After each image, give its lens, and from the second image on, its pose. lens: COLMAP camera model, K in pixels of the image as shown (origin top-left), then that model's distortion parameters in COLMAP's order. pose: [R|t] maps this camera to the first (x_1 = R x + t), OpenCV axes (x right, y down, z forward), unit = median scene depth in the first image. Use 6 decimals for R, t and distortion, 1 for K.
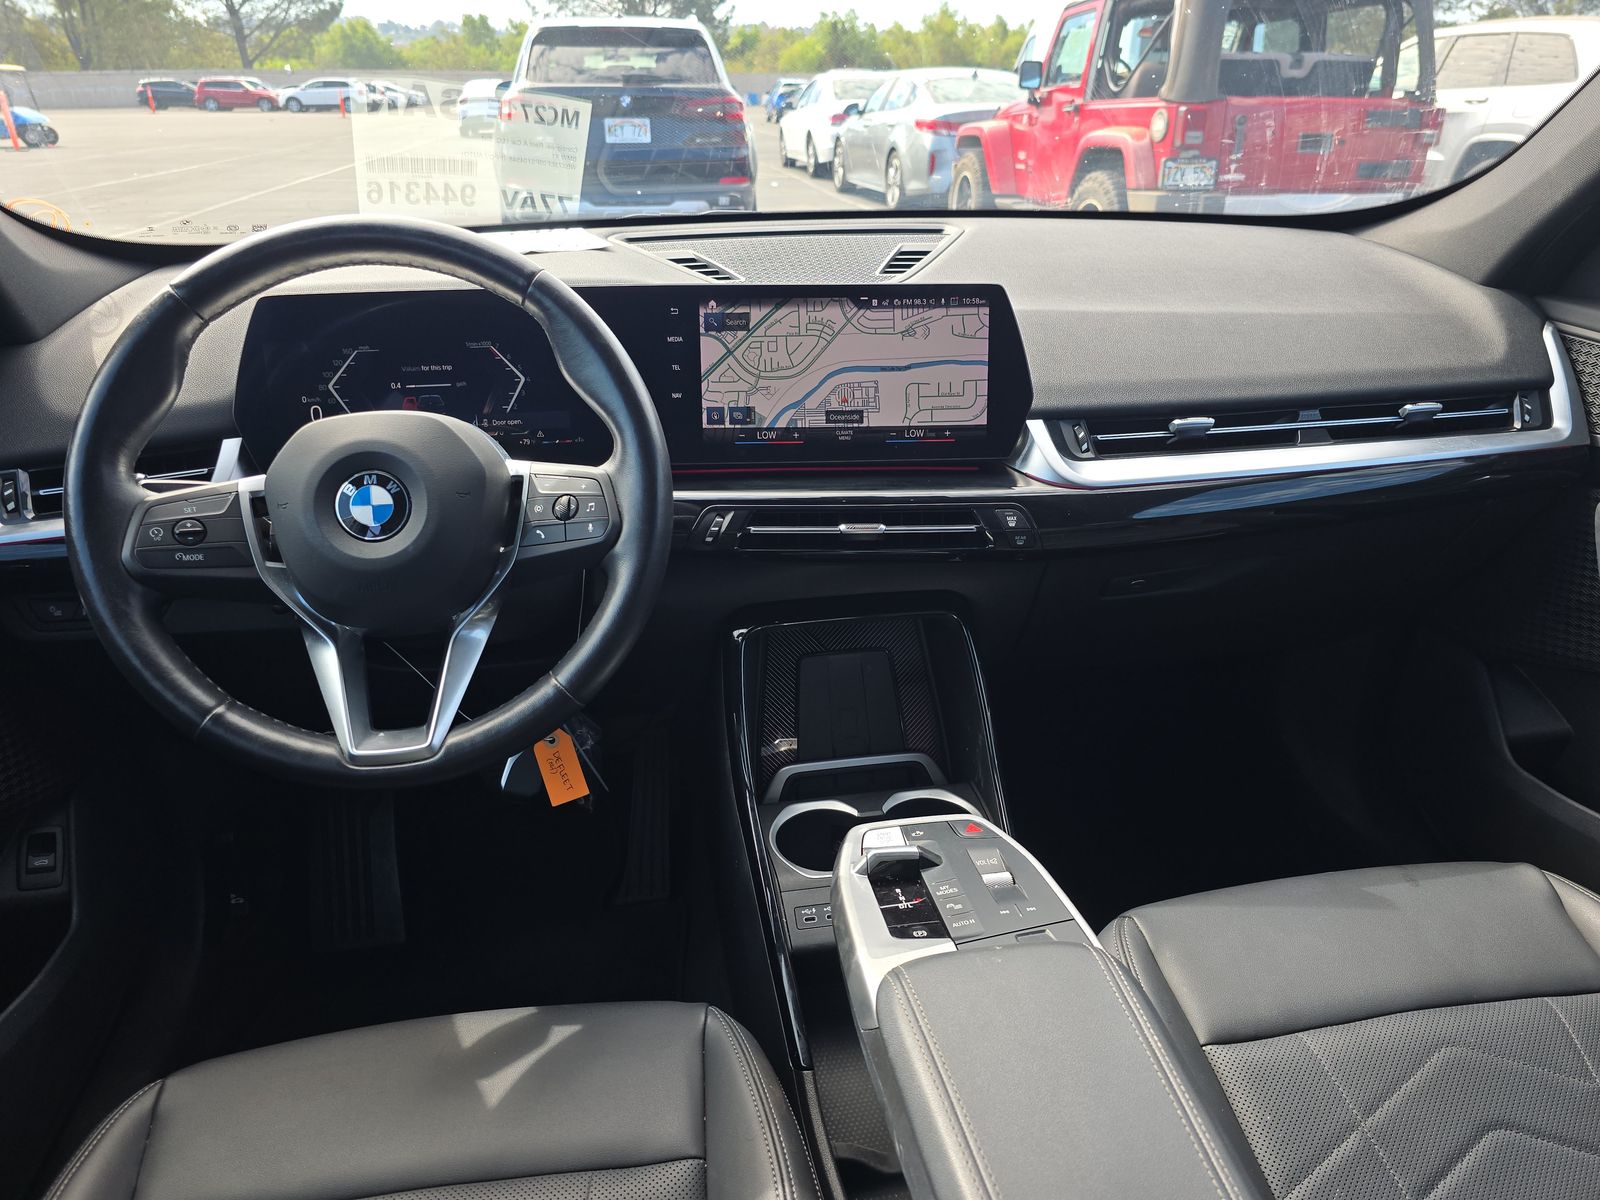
lens RADIAL K [[1068.9, 0, 800.0], [0, 1068.9, 600.0], [0, 0, 1]] dist [0.046891, -0.033522]
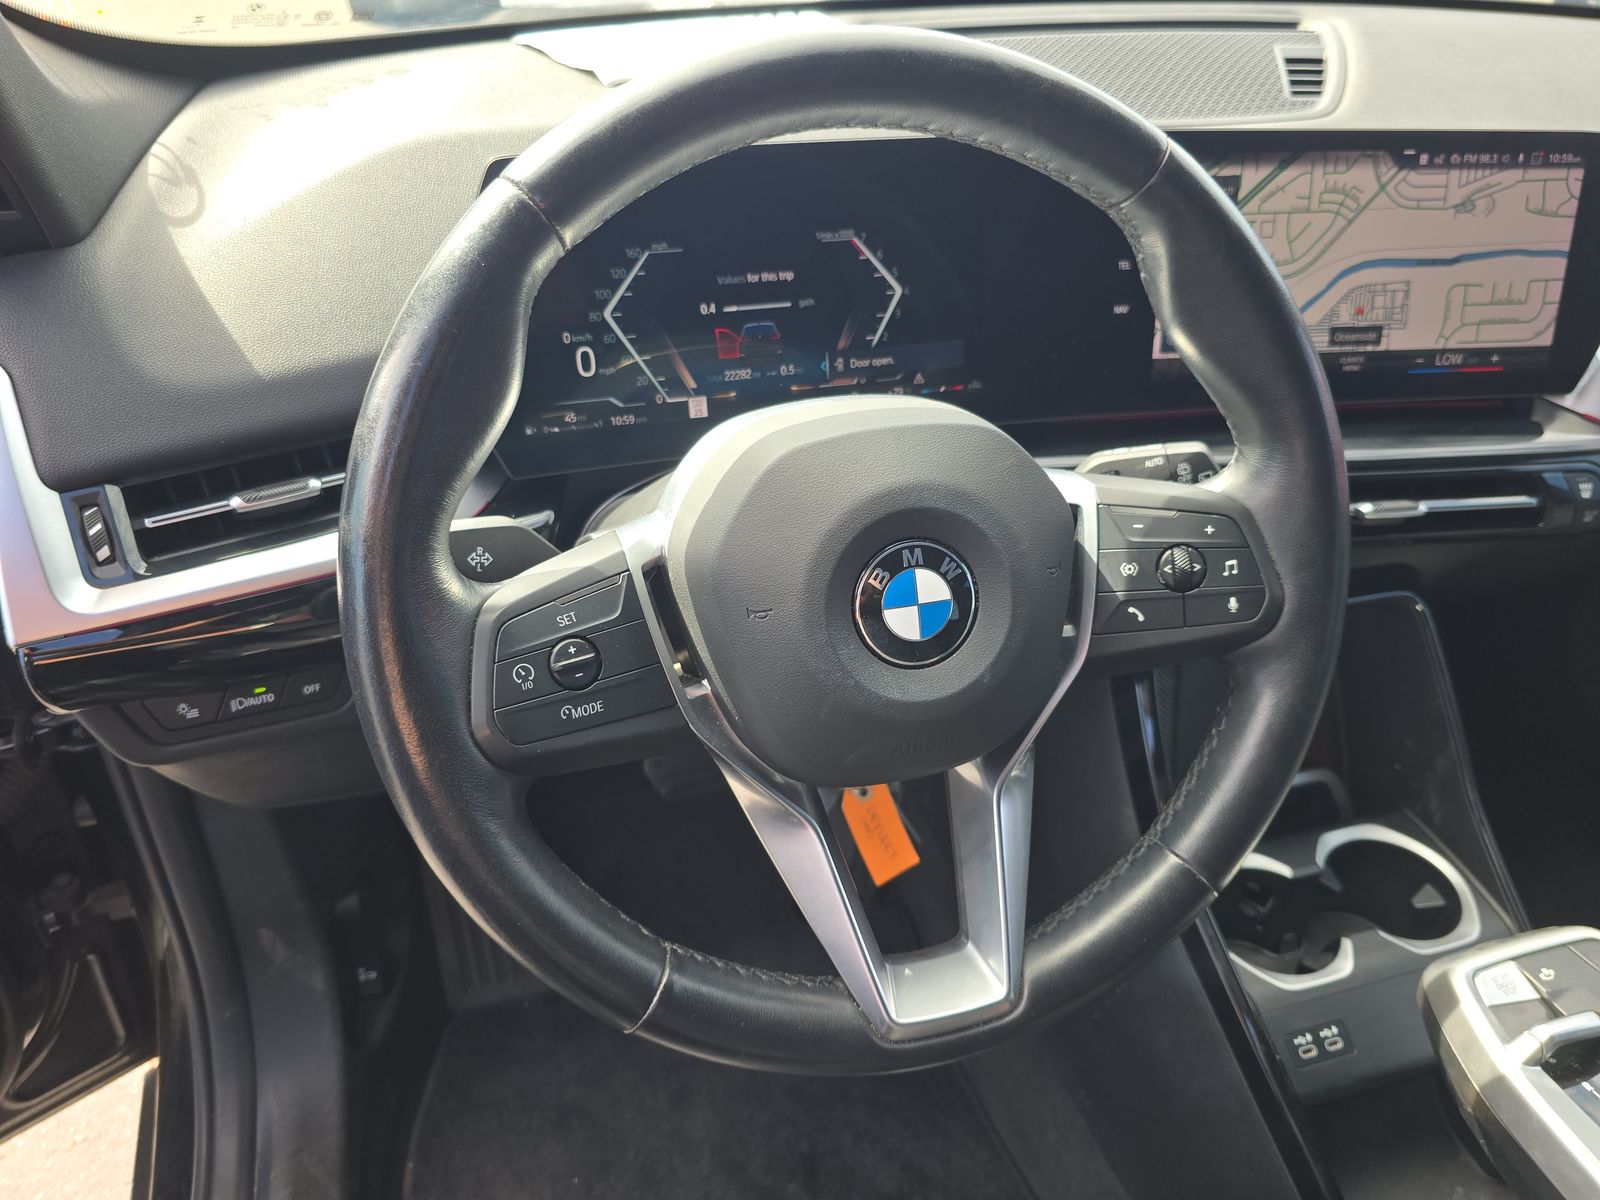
lens RADIAL K [[1104.4, 0, 823.2], [0, 1104.4, 594.9], [0, 0, 1]] dist [0.061210, -0.081362]
pose [[0.992120, -0.043444, 0.117519, -0.382372], [0.022751, 0.984835, 0.171998, -0.142468], [-0.123209, -0.167969, 0.978062, 0.341323]]
